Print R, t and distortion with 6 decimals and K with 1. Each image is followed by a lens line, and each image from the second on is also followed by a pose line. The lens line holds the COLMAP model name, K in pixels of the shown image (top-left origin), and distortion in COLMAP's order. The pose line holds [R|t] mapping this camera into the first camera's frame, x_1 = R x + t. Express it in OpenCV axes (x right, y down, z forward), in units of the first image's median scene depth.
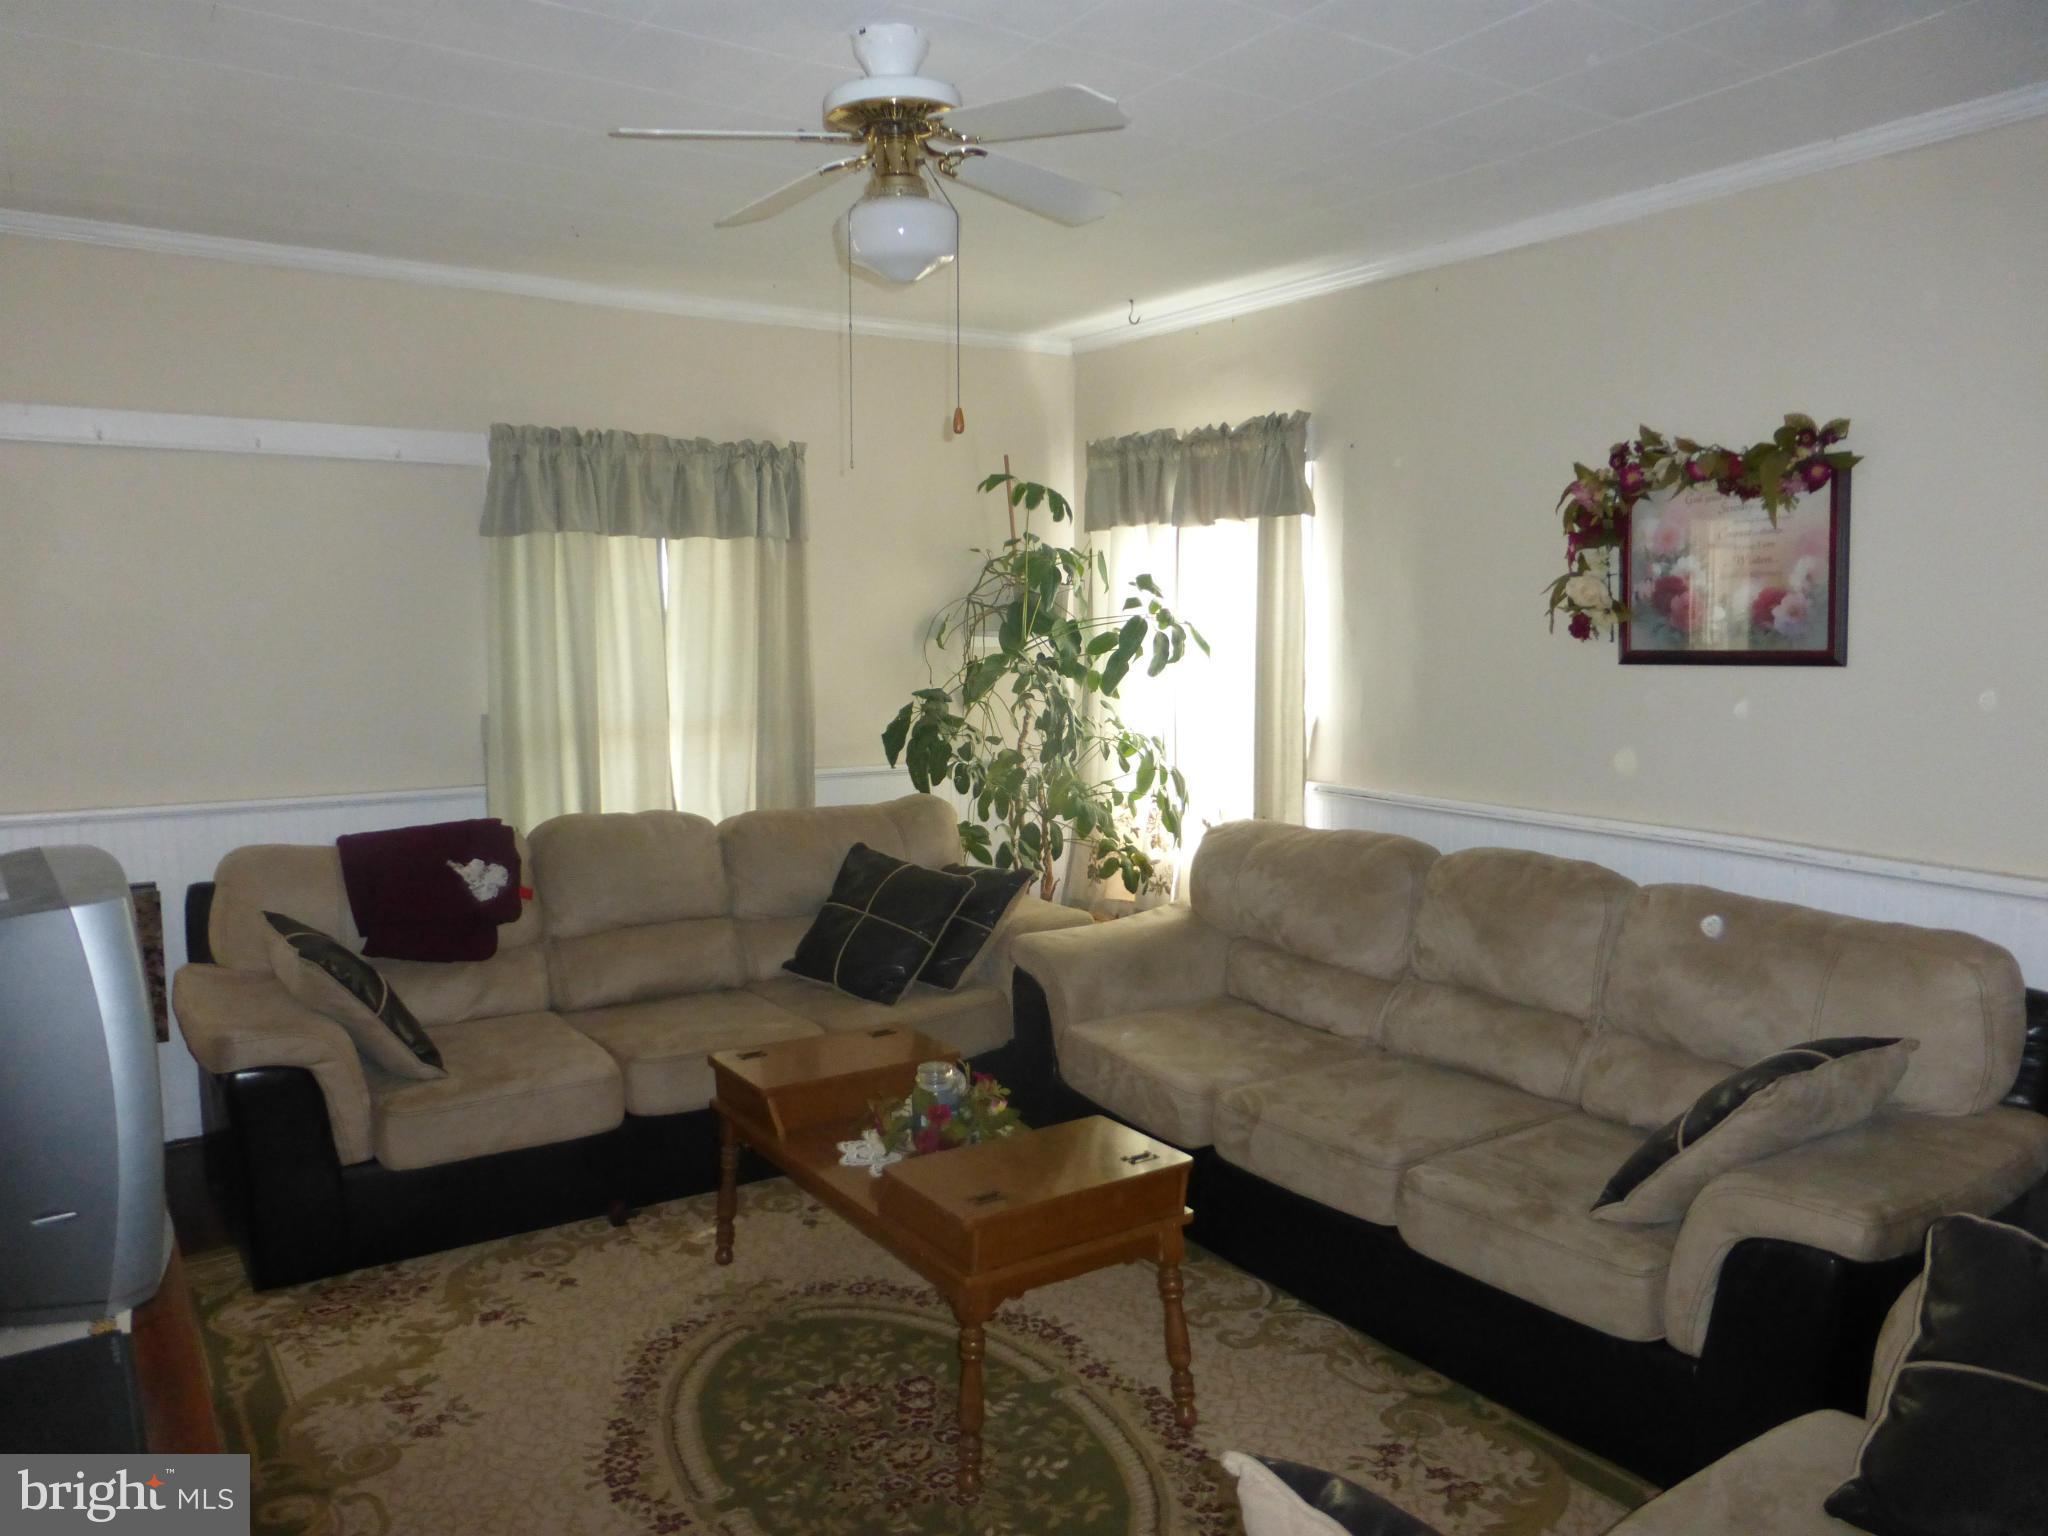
lens RADIAL K [[1481.0, 0, 1036.5], [0, 1481.0, 768.2], [0, 0, 1]] dist [-0.053773, 0.065045]
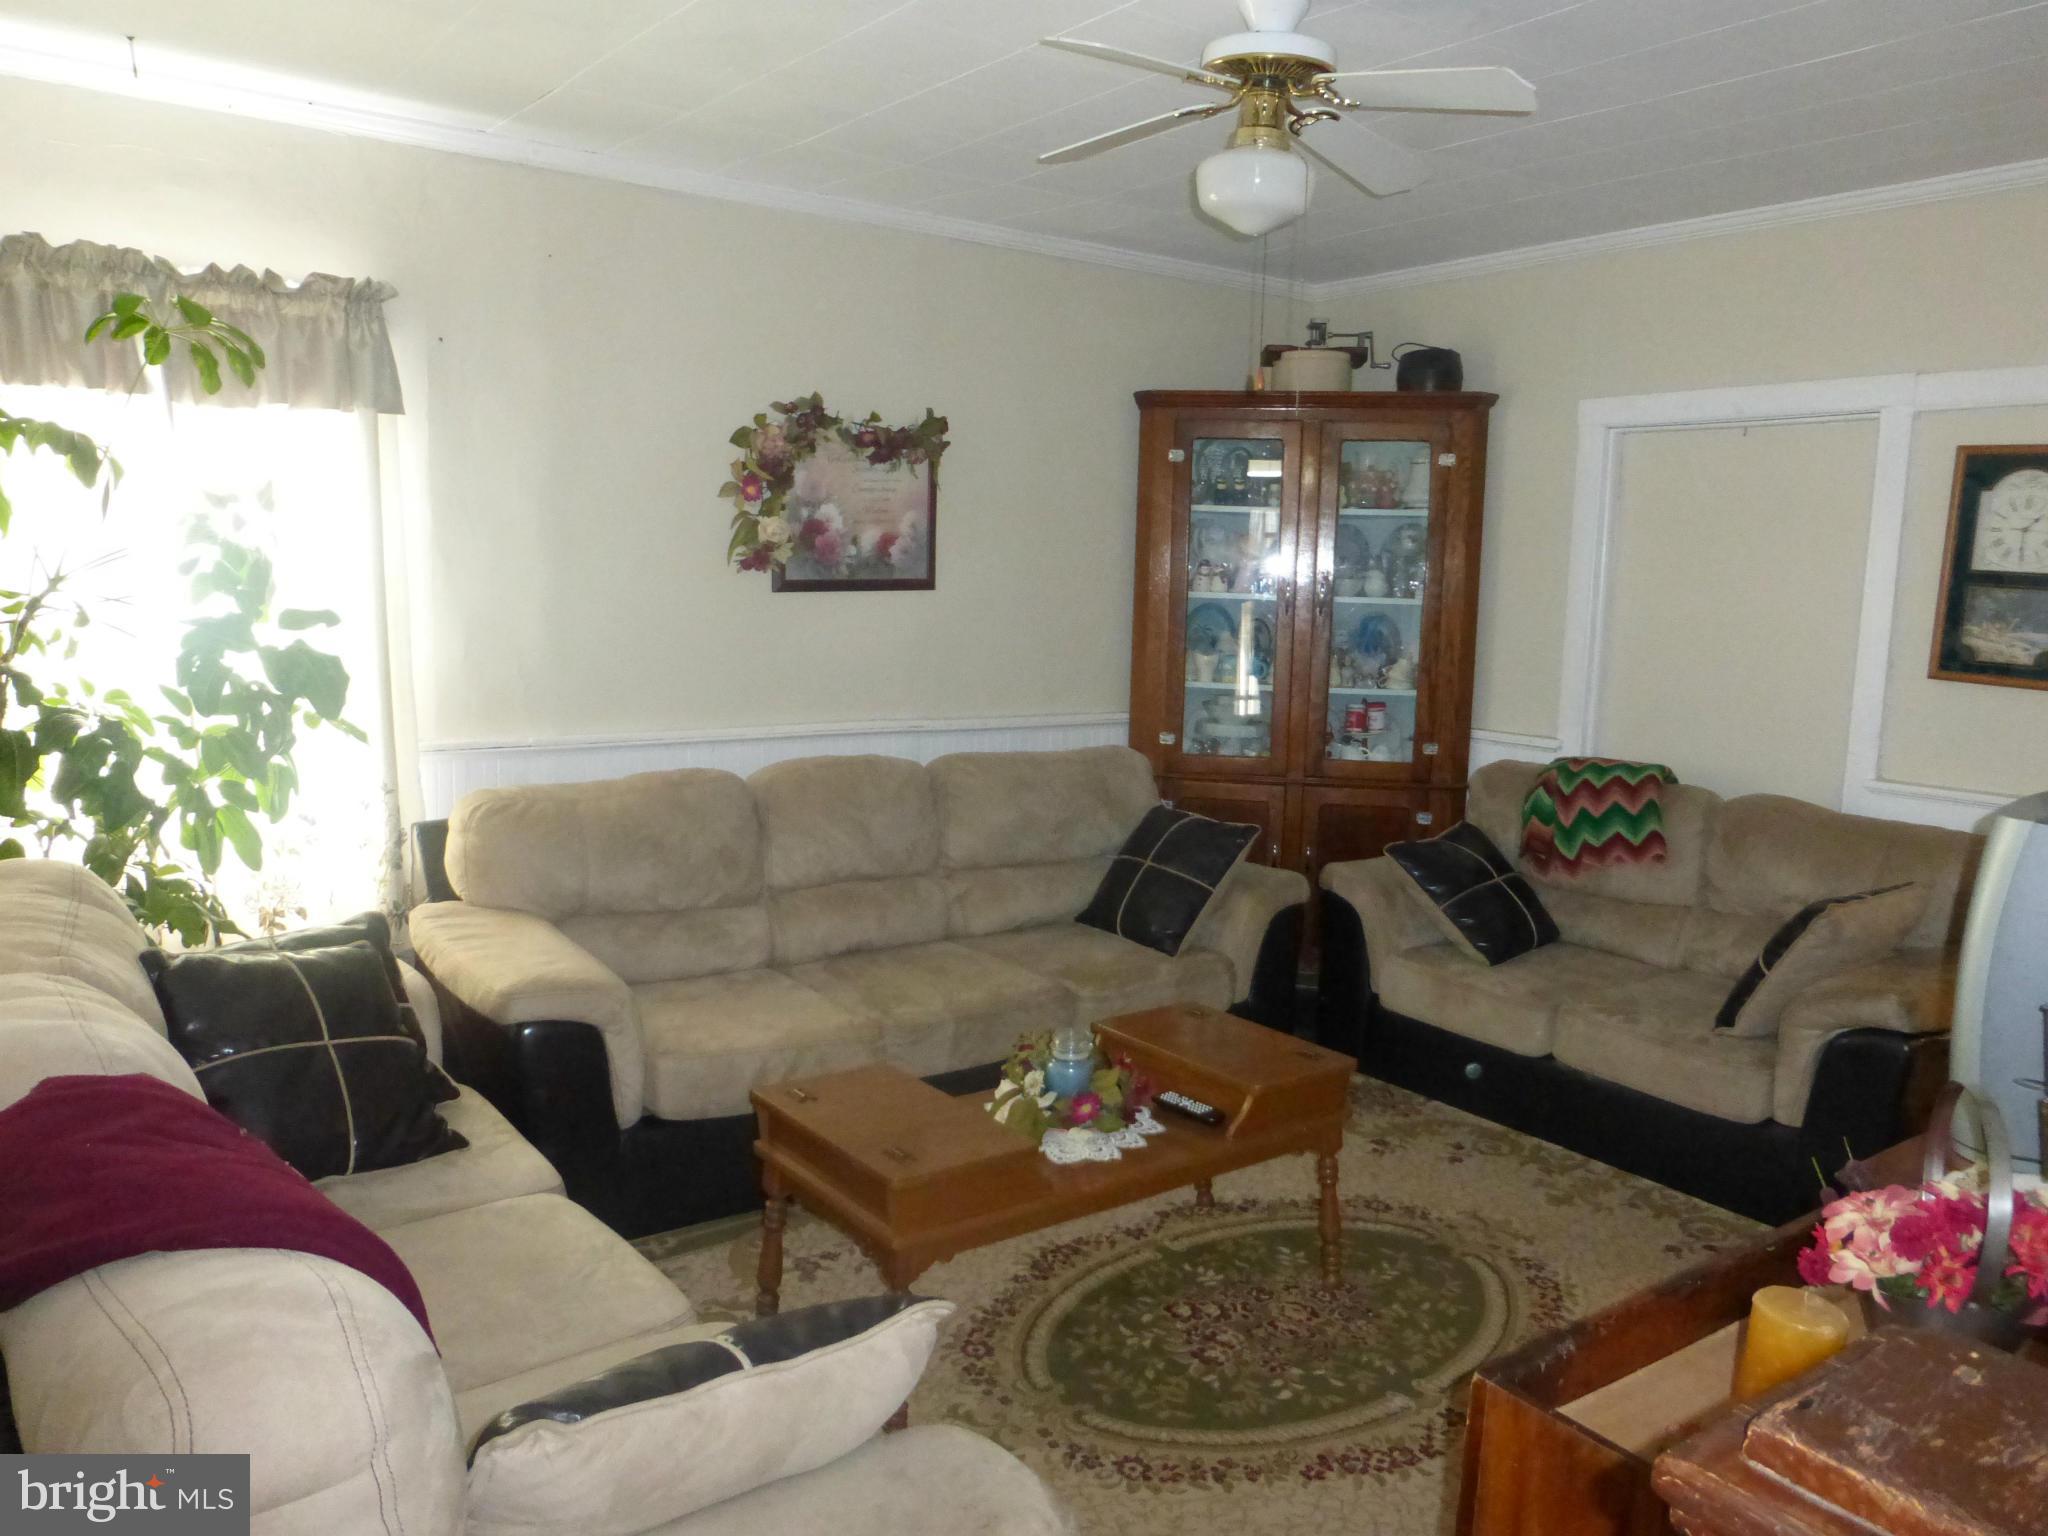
lens RADIAL K [[1481.0, 0, 1036.5], [0, 1481.0, 768.2], [0, 0, 1]] dist [-0.053773, 0.065045]
pose [[-0.034426, -0.137789, 0.989863, -0.866844], [0.077113, 0.987131, 0.140091, -0.088426], [-0.996428, 0.081154, -0.023357, 0.908613]]
